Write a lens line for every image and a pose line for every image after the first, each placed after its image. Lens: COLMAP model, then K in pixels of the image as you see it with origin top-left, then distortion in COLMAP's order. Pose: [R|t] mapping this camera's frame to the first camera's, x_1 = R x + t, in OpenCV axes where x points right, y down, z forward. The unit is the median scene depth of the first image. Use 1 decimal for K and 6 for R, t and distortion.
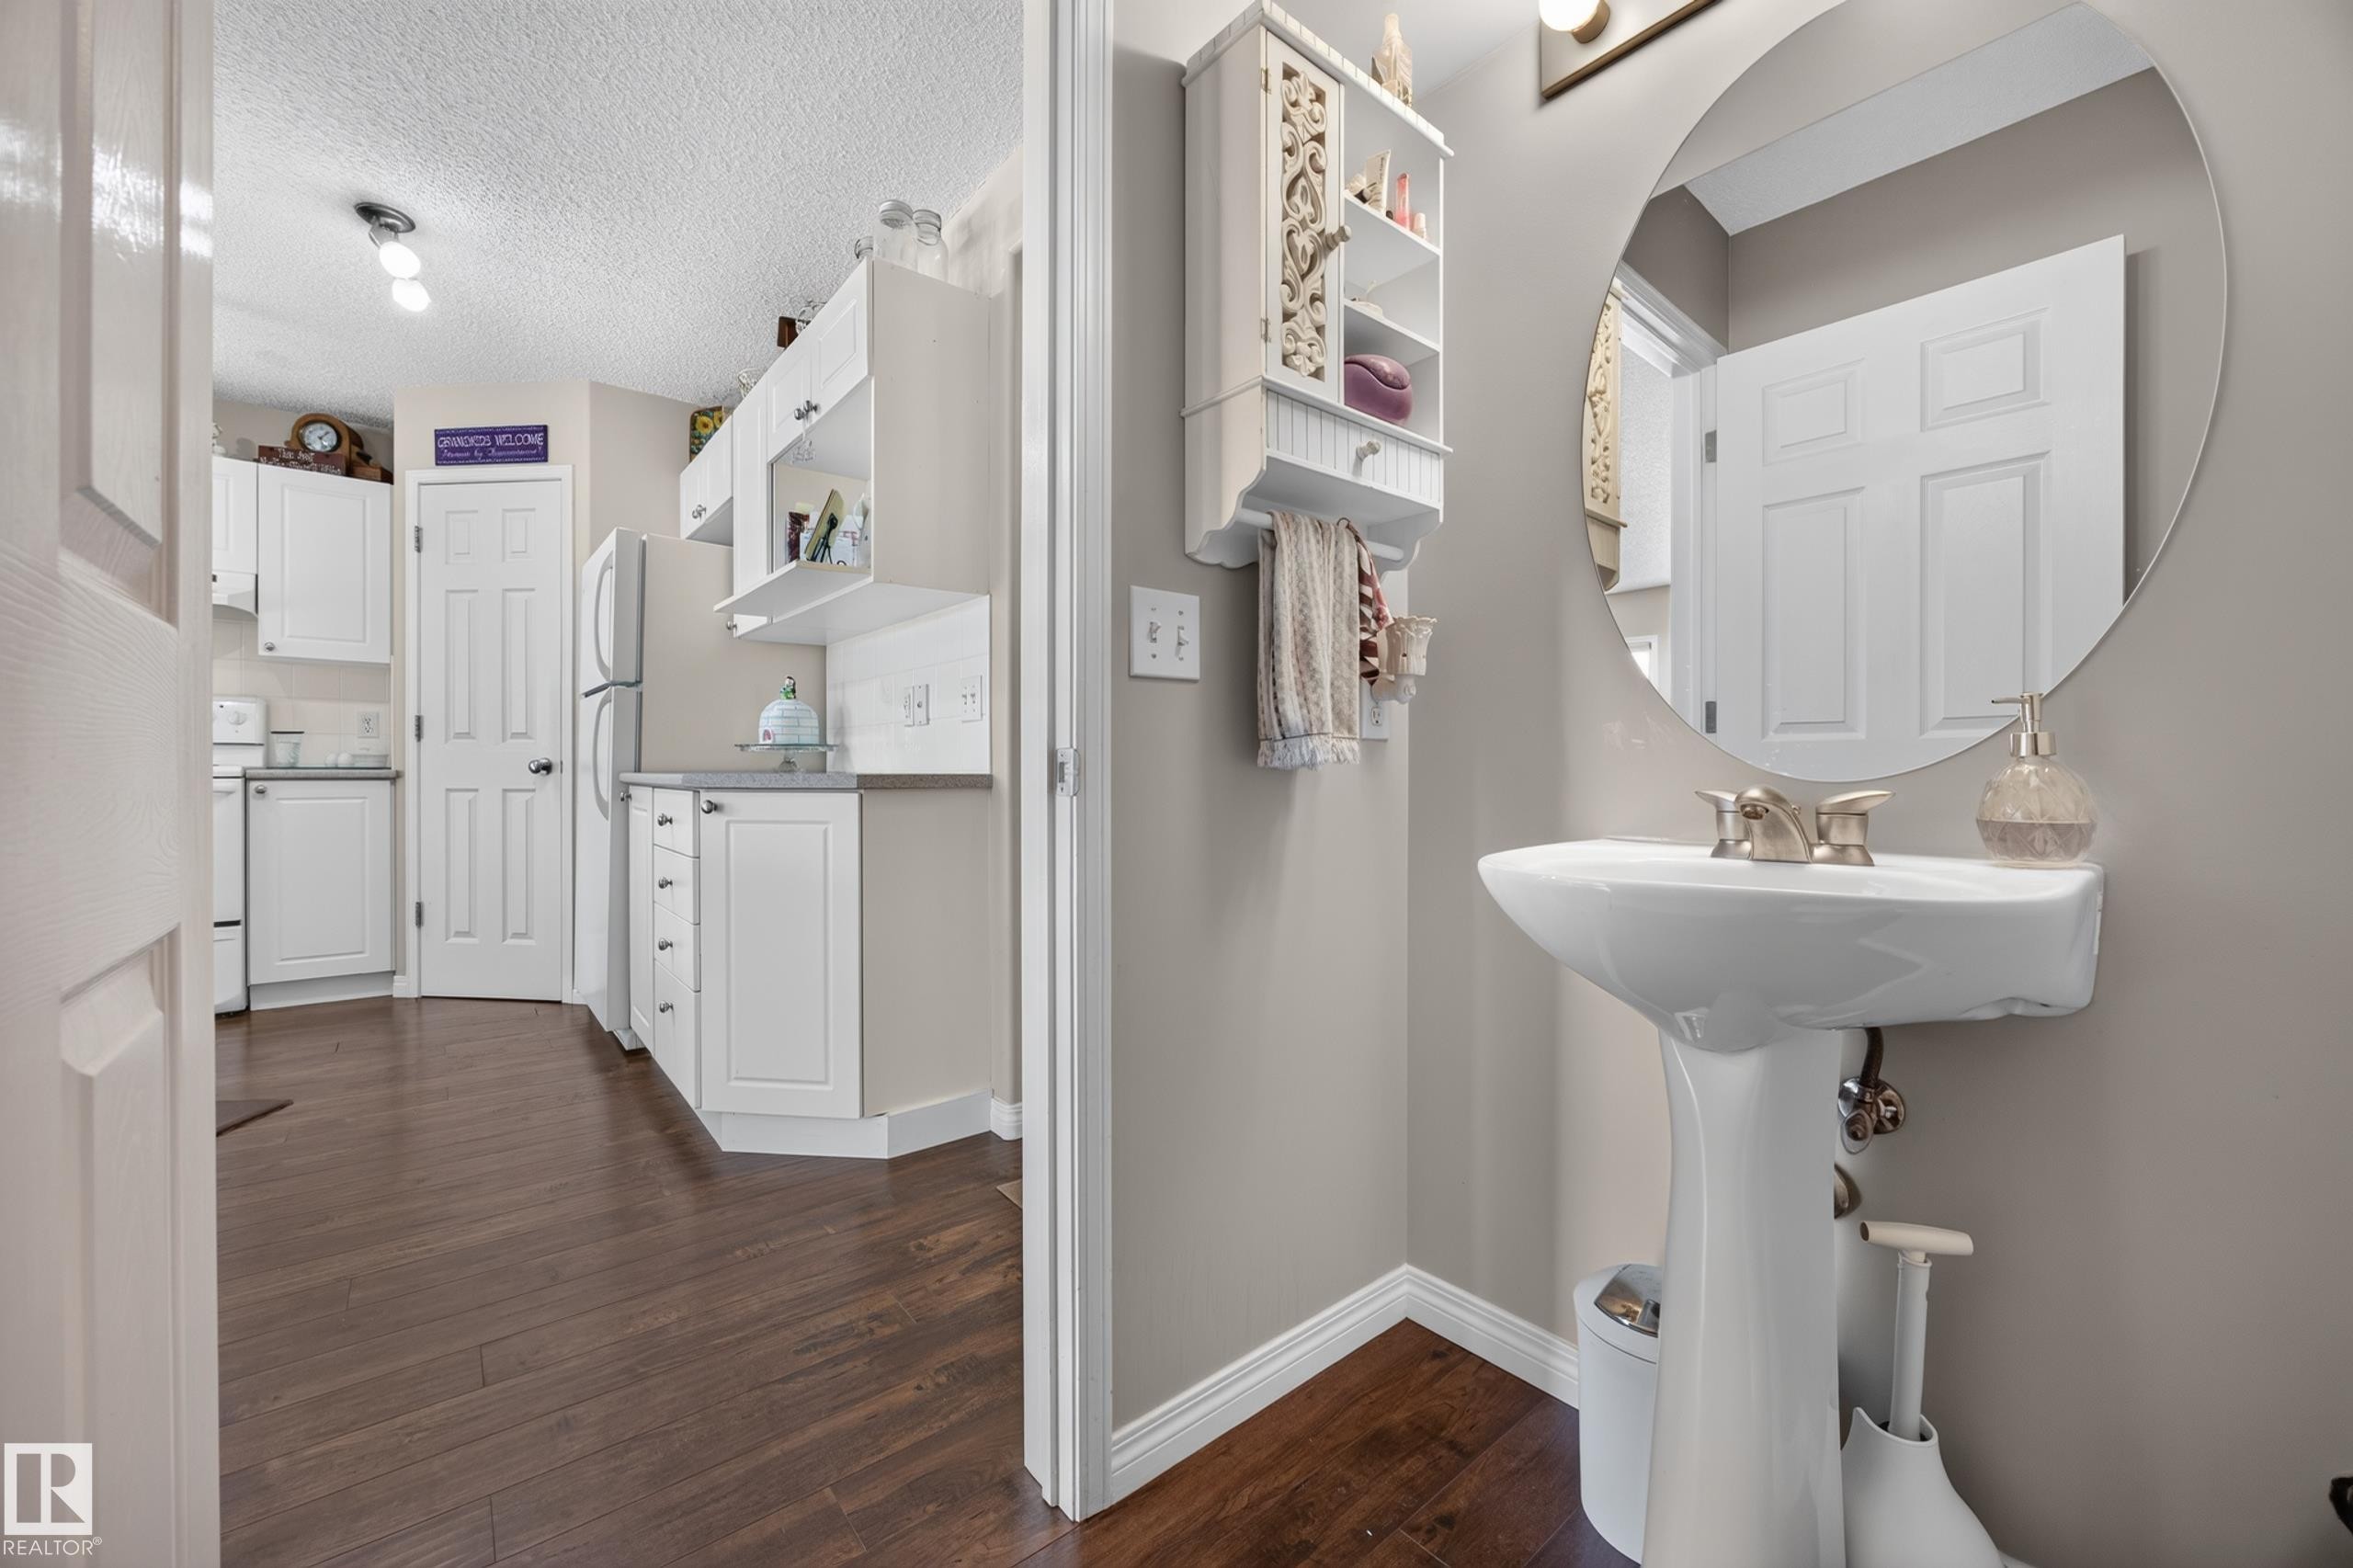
lens RADIAL K [[898.7, 0, 1168.3], [0, 898.7, 773.8], [0, 0, 1]] dist [-0.000677, -0.006788]
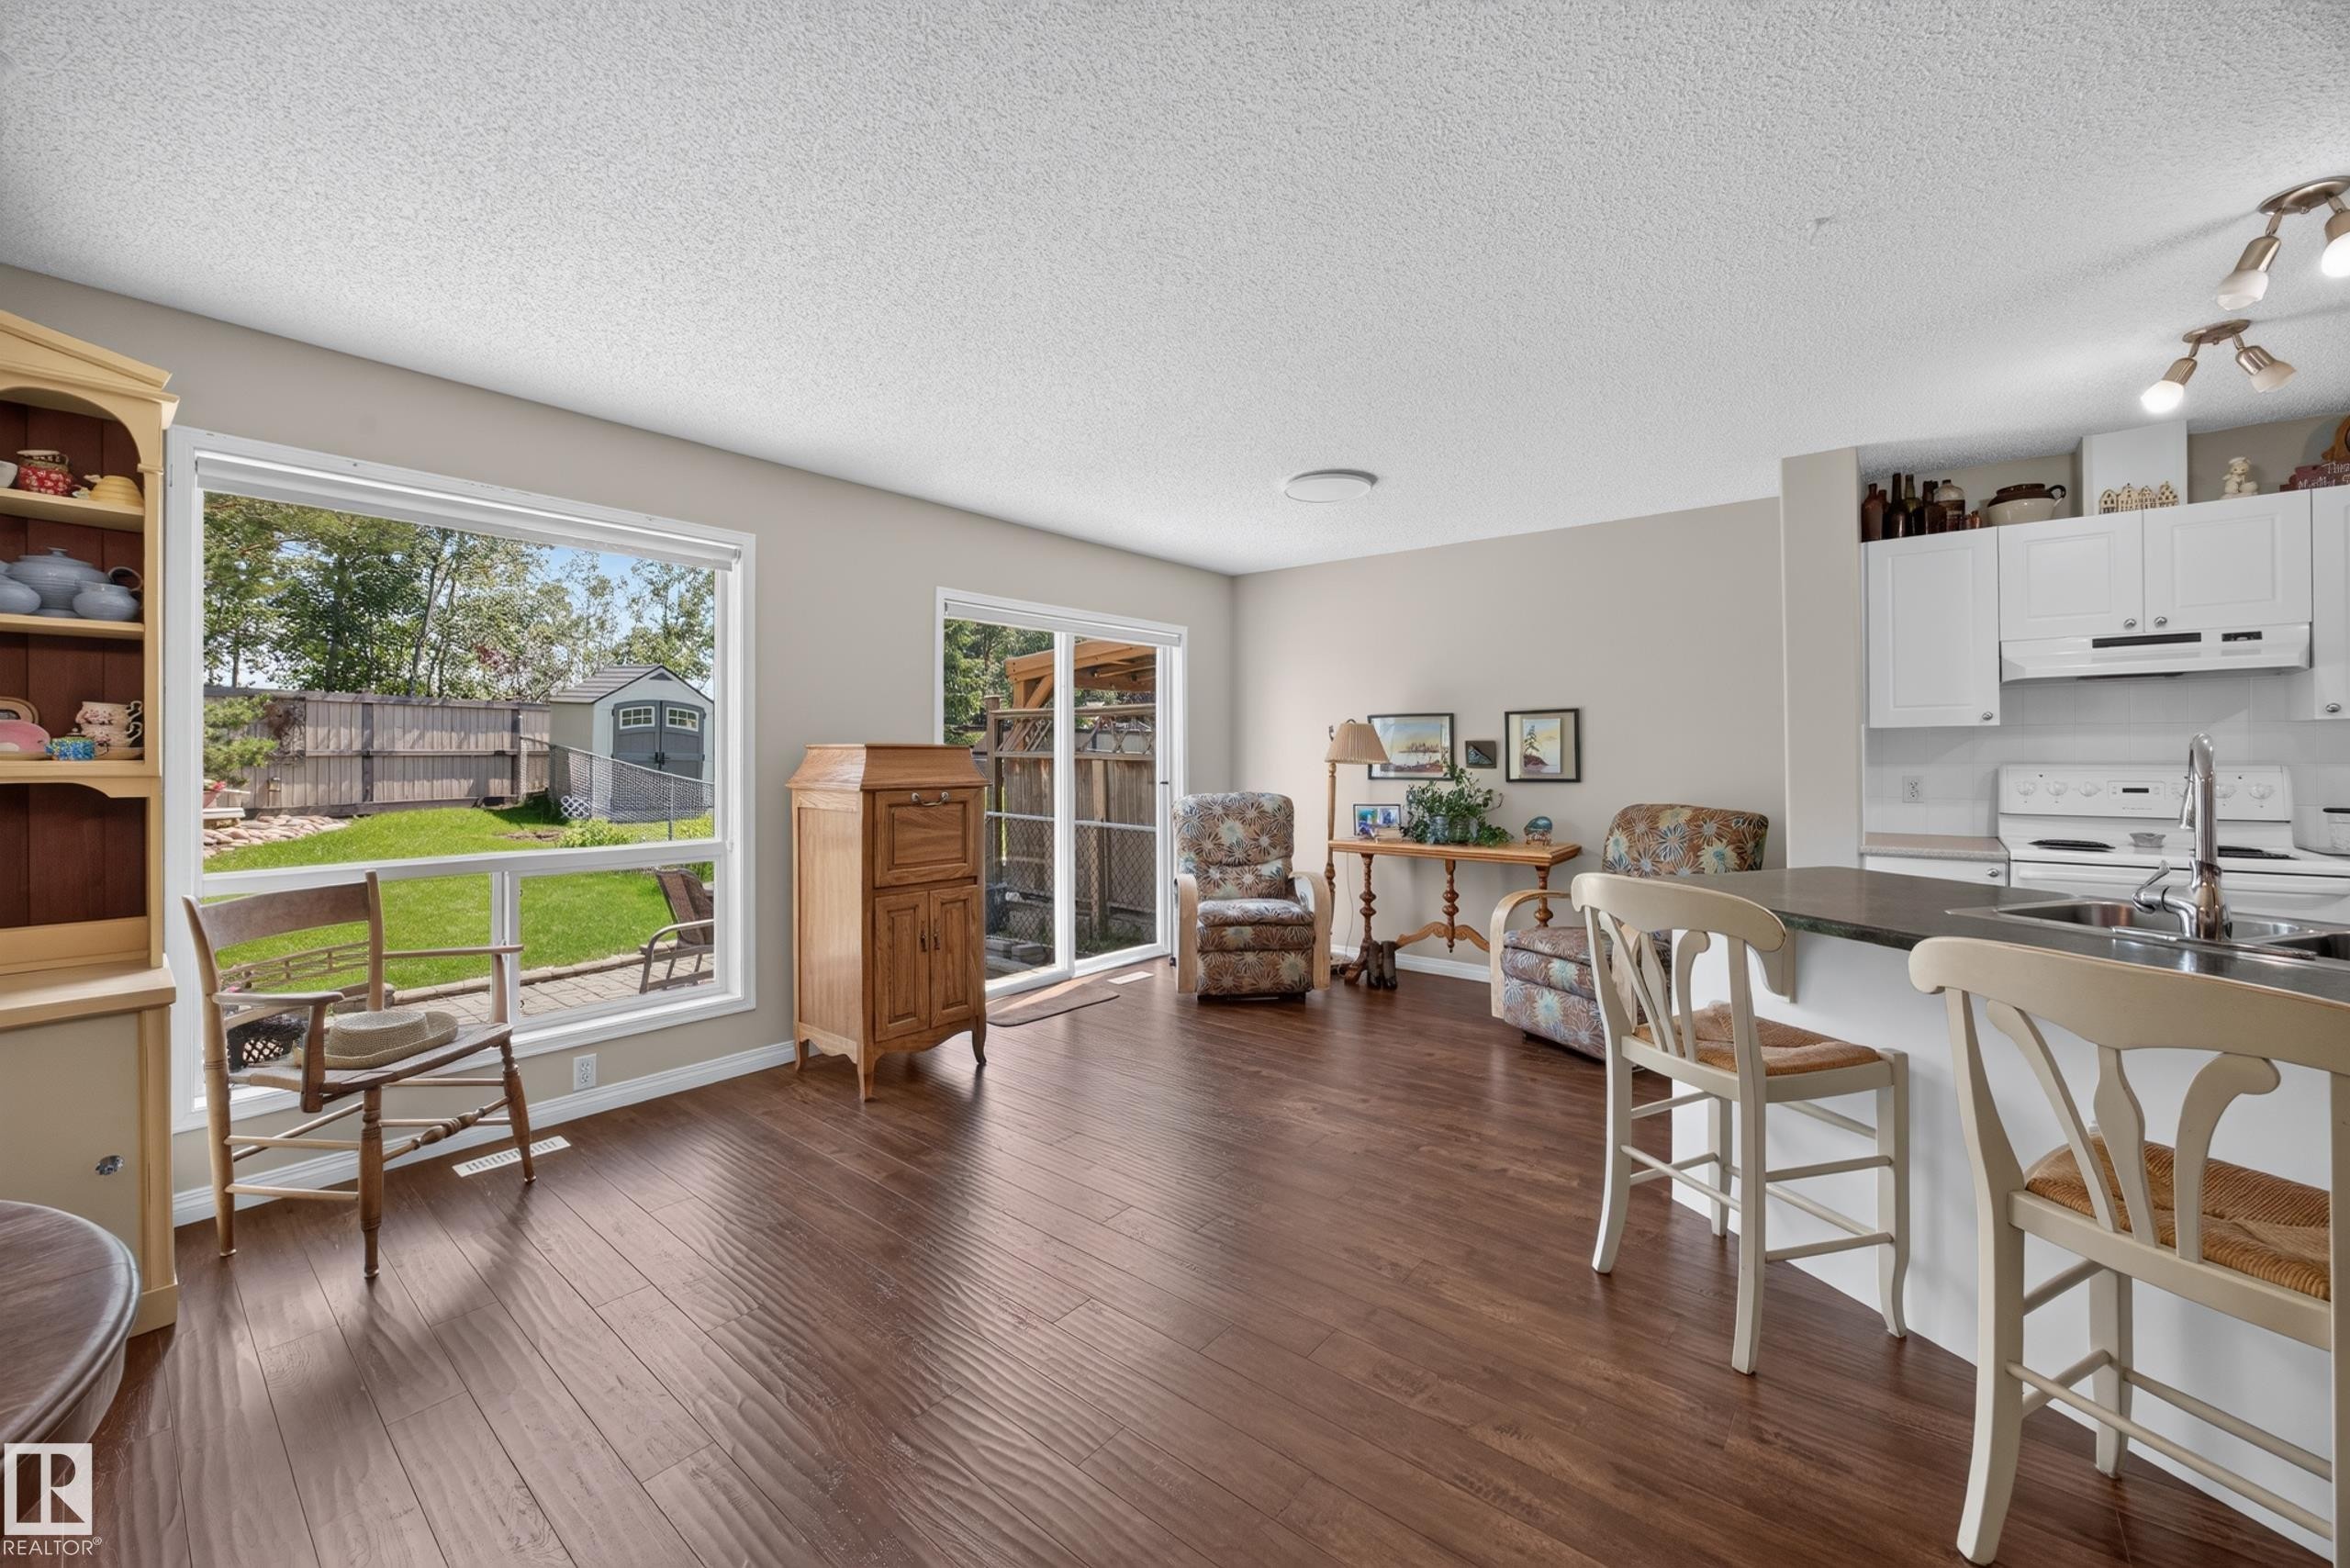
lens RADIAL K [[907.0, 0, 1178.1], [0, 907.0, 753.0], [0, 0, 1]] dist [-0.010748, -0.000064]
pose [[0.194310, -0.006923, -0.980916, -0.412014], [-0.001383, 0.999972, -0.007332, -0.093643], [0.980939, 0.002781, 0.194295, -0.194815]]
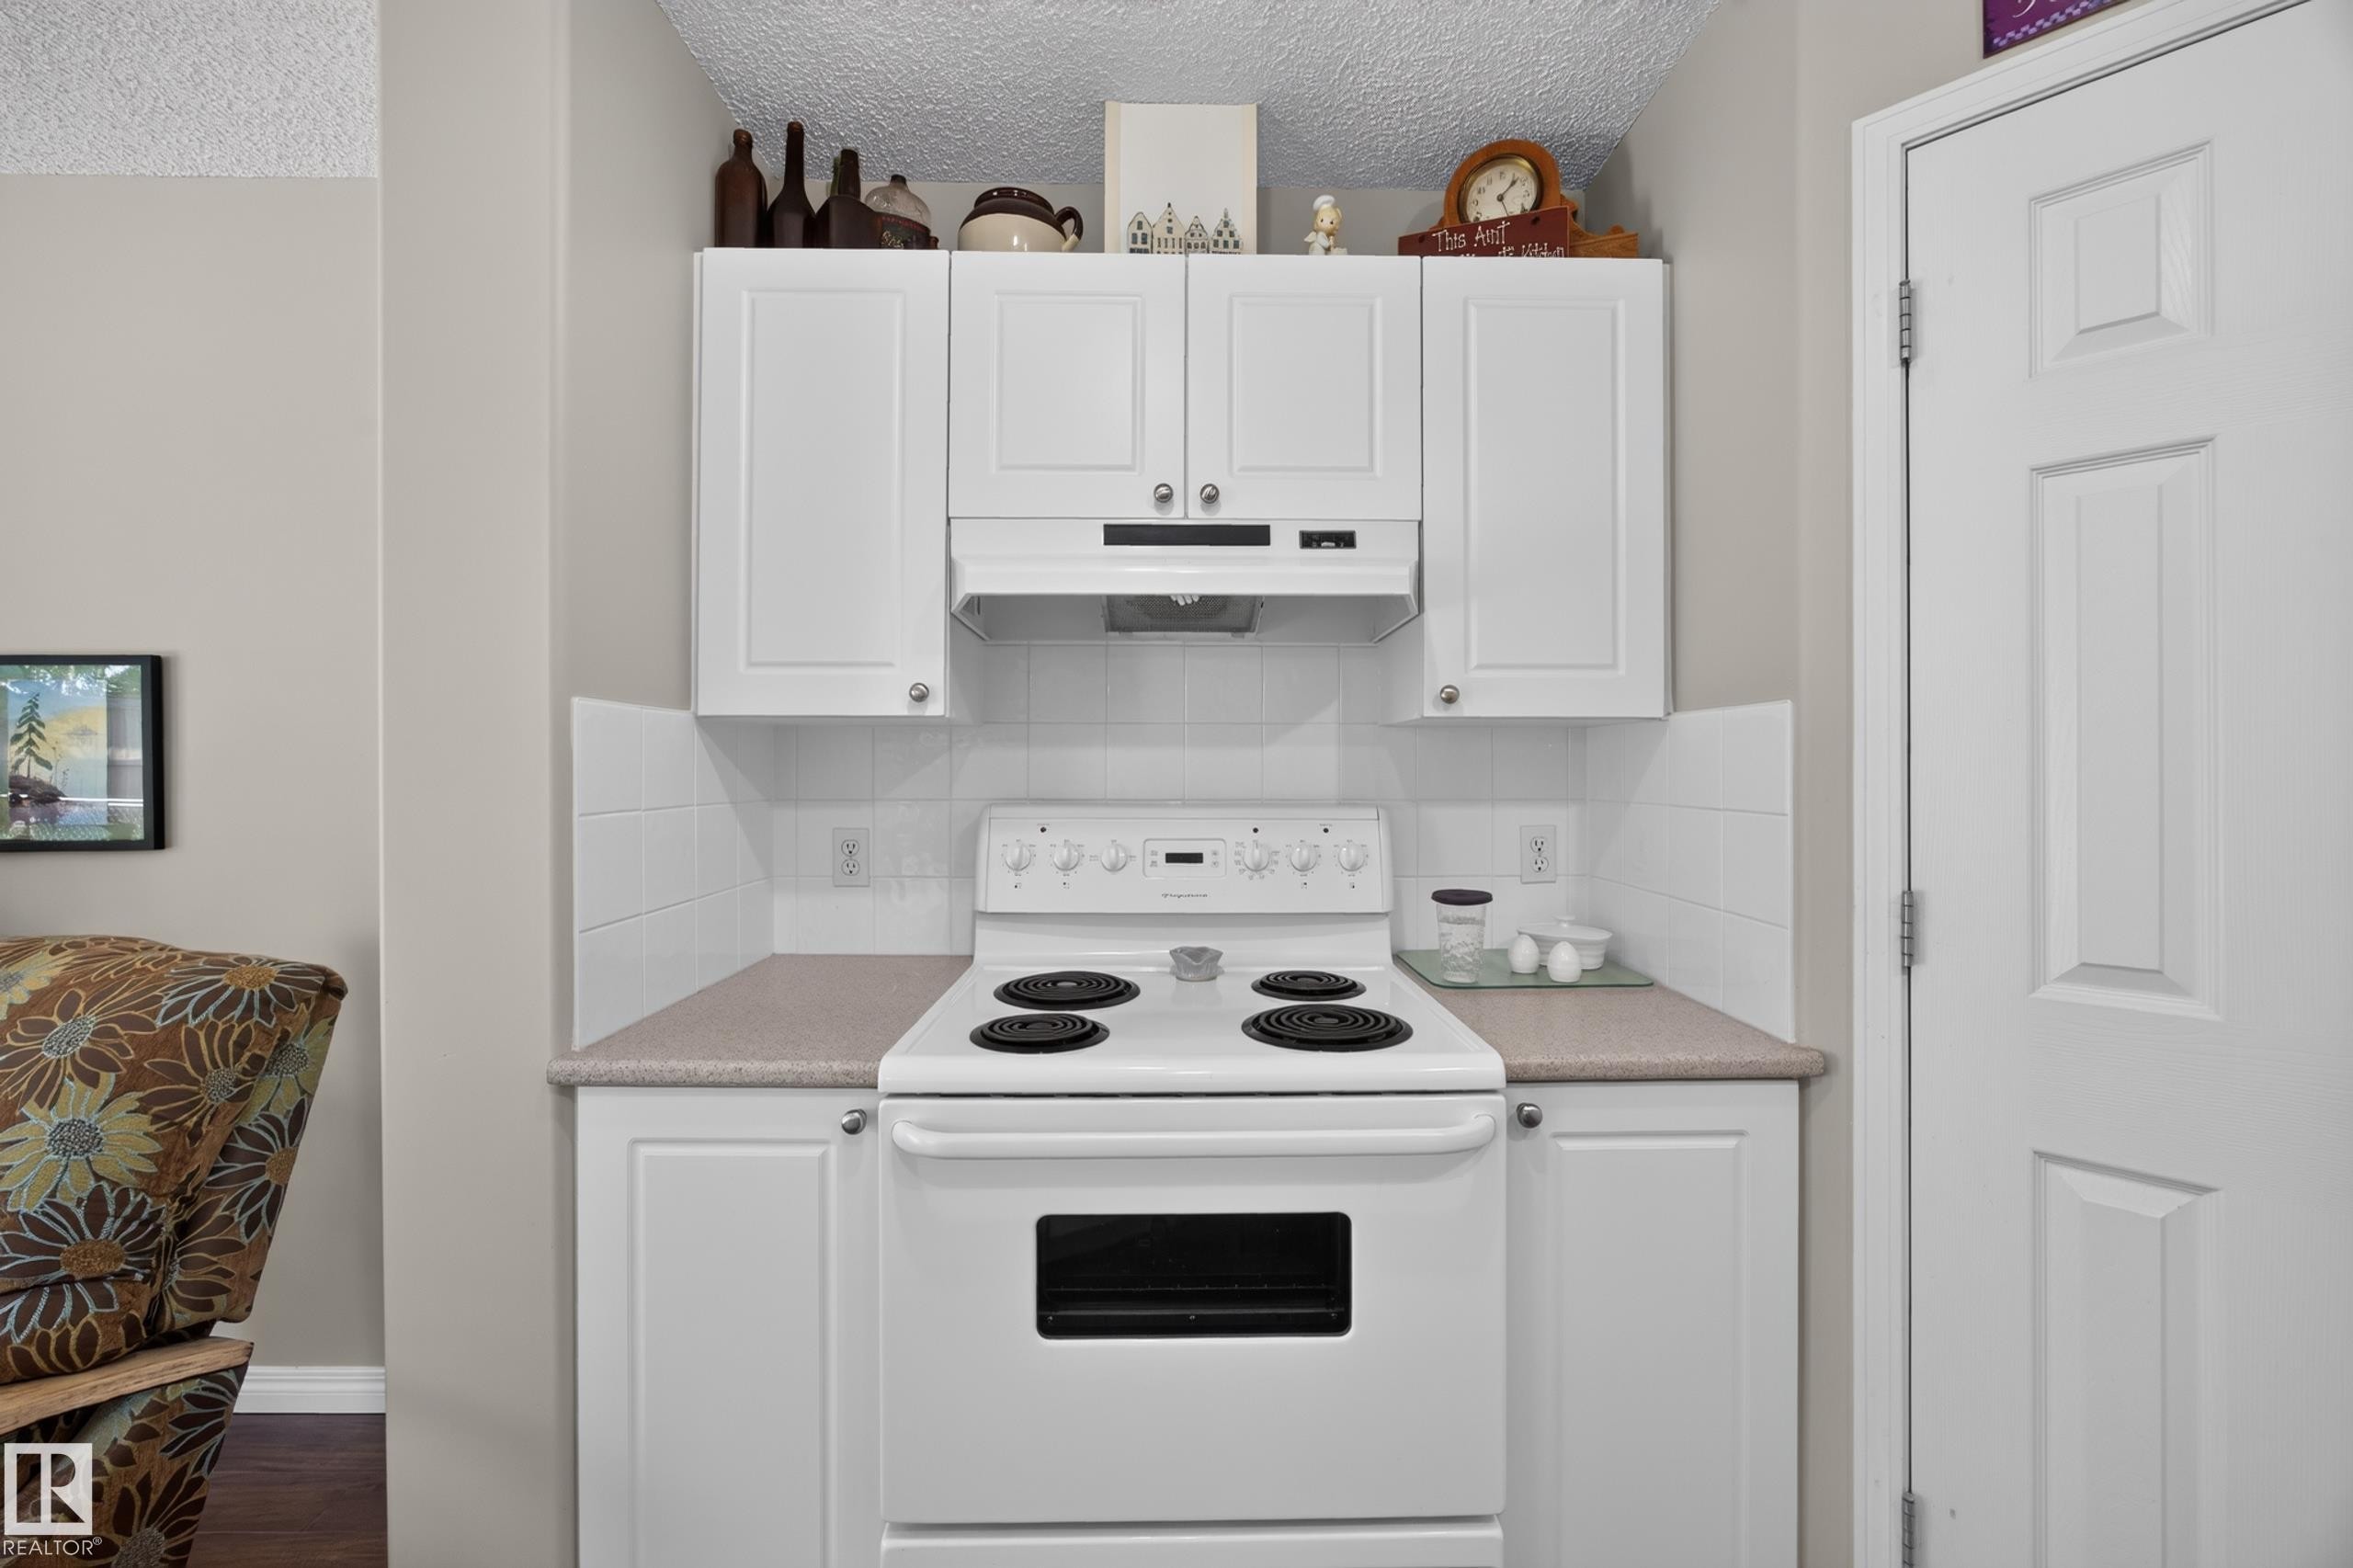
lens RADIAL K [[916.1, 0, 1178.9], [0, 916.1, 766.2], [0, 0, 1]] dist [-0.029259, 0.008402]
pose [[0.786182, -0.004100, -0.617982, -0.847864], [-0.004390, 0.999916, -0.012219, -0.104507], [0.617980, 0.012319, 0.786098, 0.598543]]
